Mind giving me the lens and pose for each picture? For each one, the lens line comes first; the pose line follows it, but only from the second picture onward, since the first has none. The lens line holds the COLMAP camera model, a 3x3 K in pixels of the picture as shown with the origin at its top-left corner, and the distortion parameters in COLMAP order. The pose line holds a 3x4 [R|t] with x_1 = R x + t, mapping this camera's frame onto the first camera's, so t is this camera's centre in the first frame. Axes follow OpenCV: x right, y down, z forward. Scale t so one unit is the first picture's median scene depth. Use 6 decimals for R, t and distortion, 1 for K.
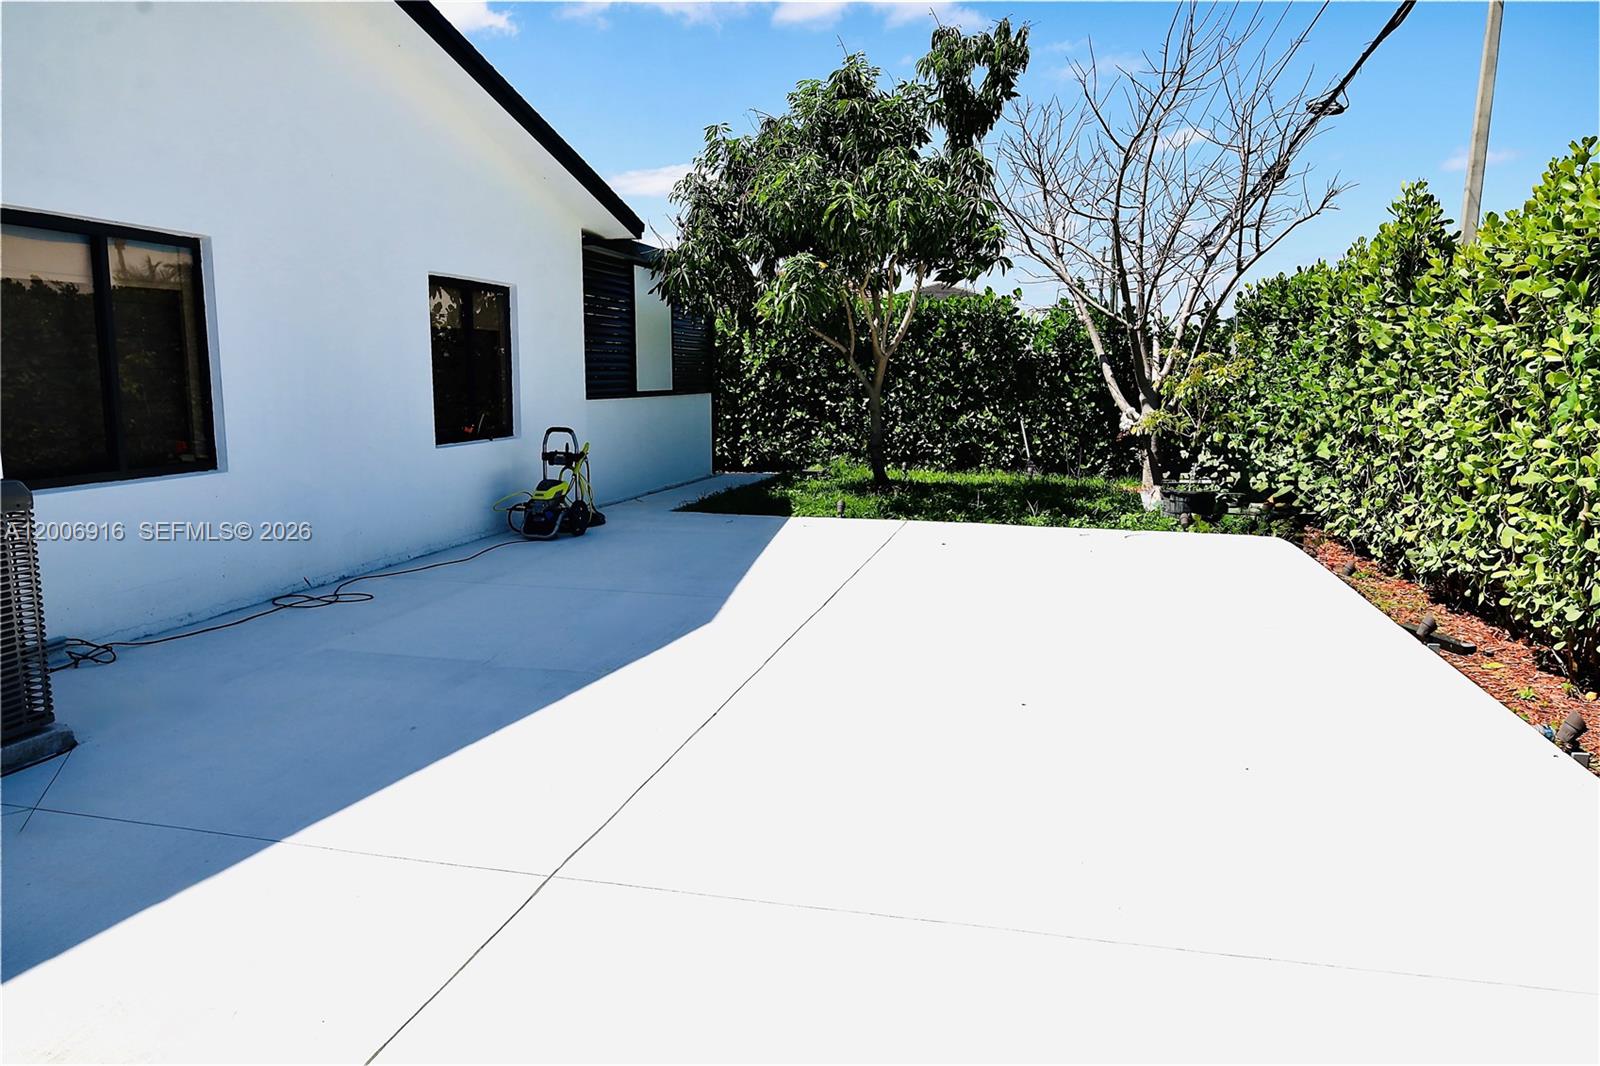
lens RADIAL K [[1108.7, 0, 796.9], [0, 1108.7, 533.8], [0, 0, 1]] dist [-0.000566, 0.004736]
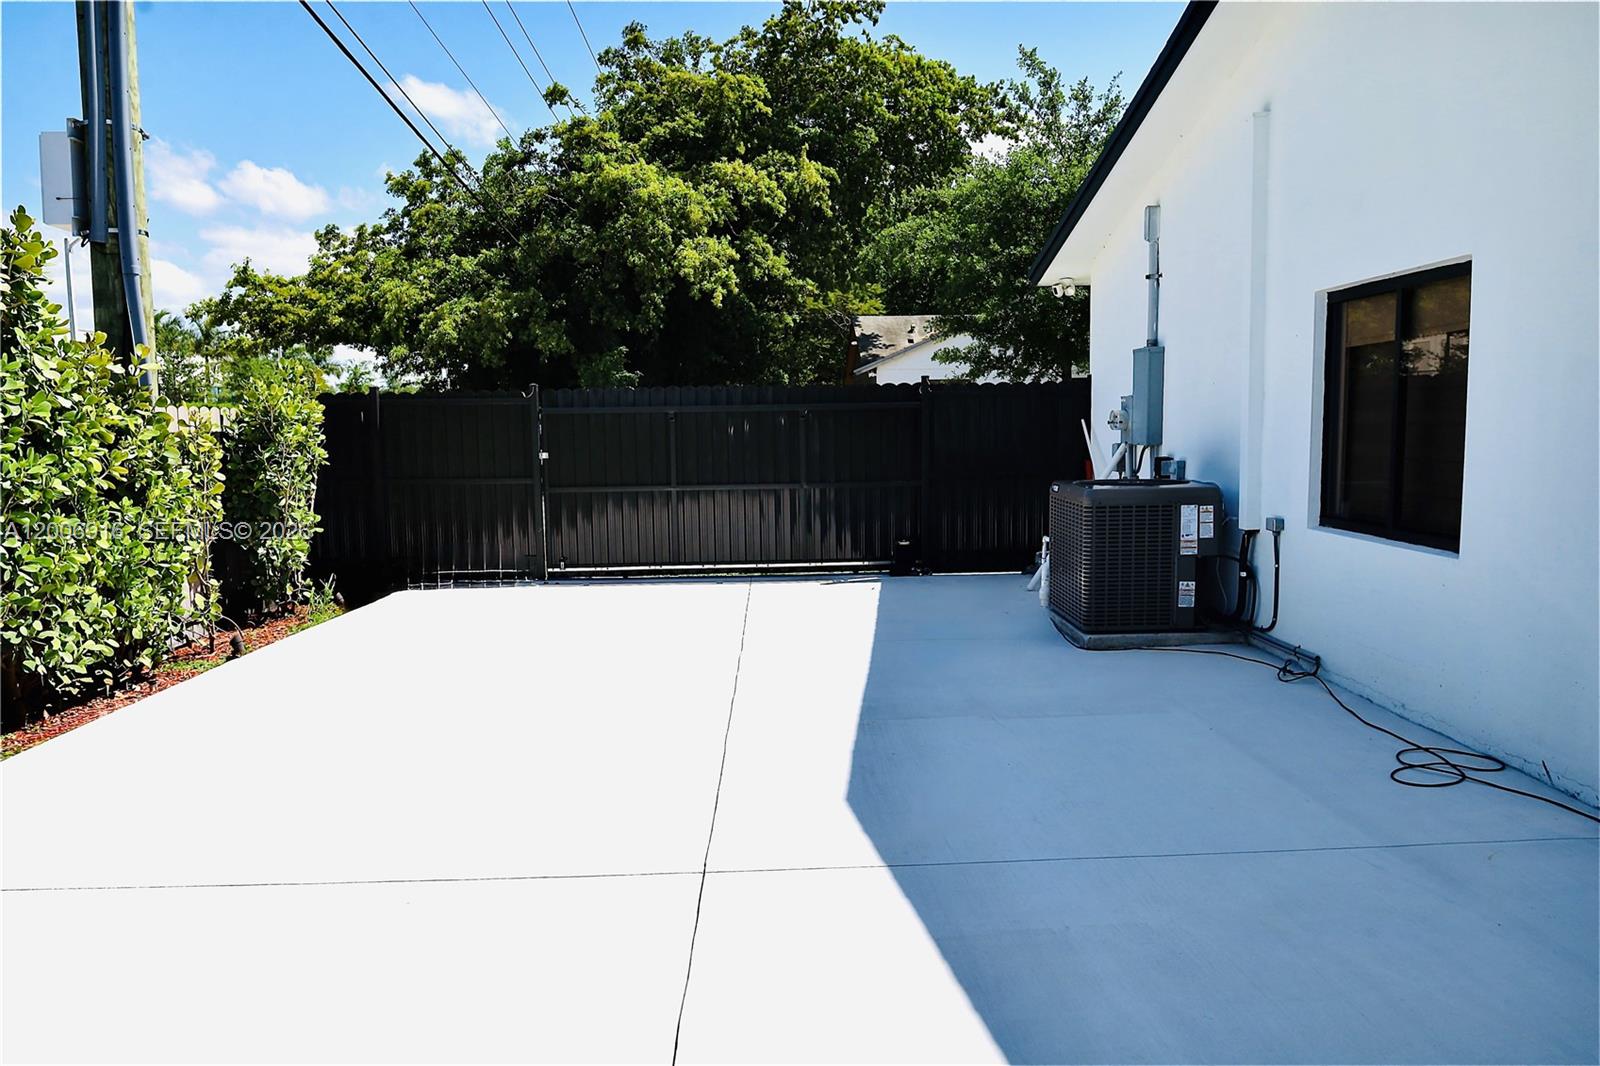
lens RADIAL K [[1108.7, 0, 796.9], [0, 1108.7, 533.8], [0, 0, 1]] dist [-0.000566, 0.004736]
pose [[-0.962478, 0.038526, -0.268612, 0.132156], [-0.030639, 0.968112, 0.248637, -0.253415], [0.269625, 0.247537, -0.930606, 1.619063]]
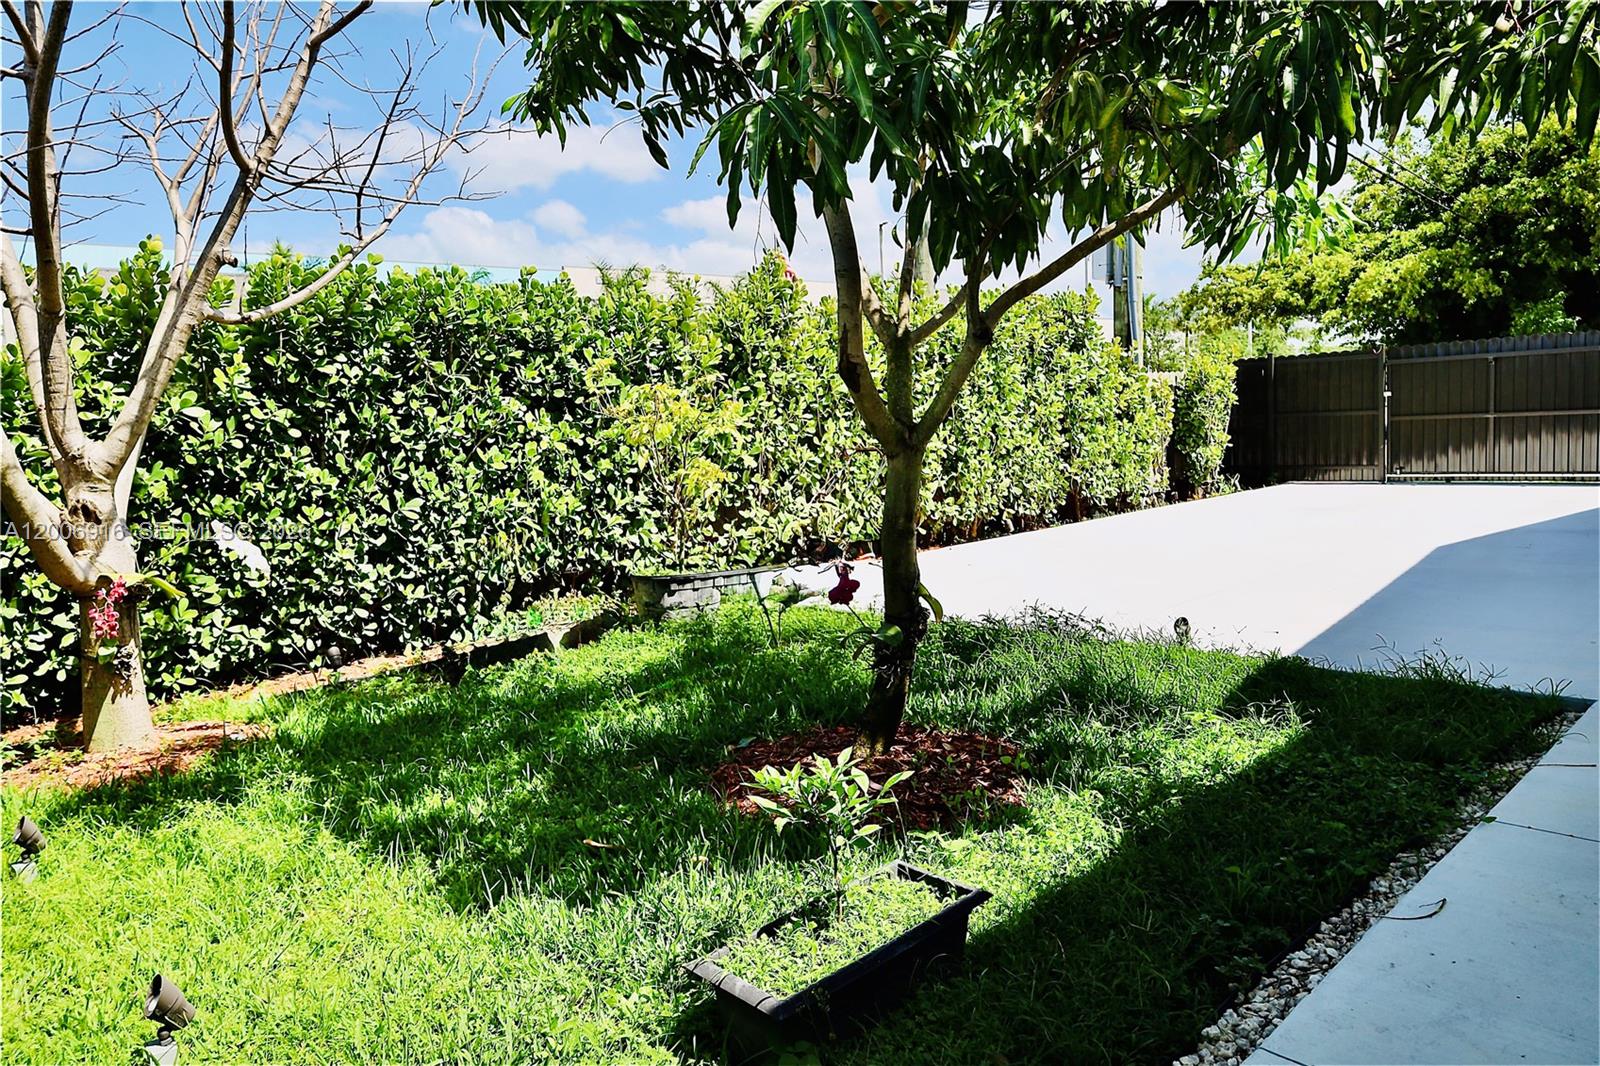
lens RADIAL K [[1108.7, 0, 796.9], [0, 1108.7, 533.8], [0, 0, 1]] dist [-0.000566, 0.004736]
pose [[-0.852819, -0.009678, 0.522117, -0.146015], [0.132569, 0.963062, 0.234388, -0.389401], [-0.505099, 0.269107, -0.820035, 2.706571]]
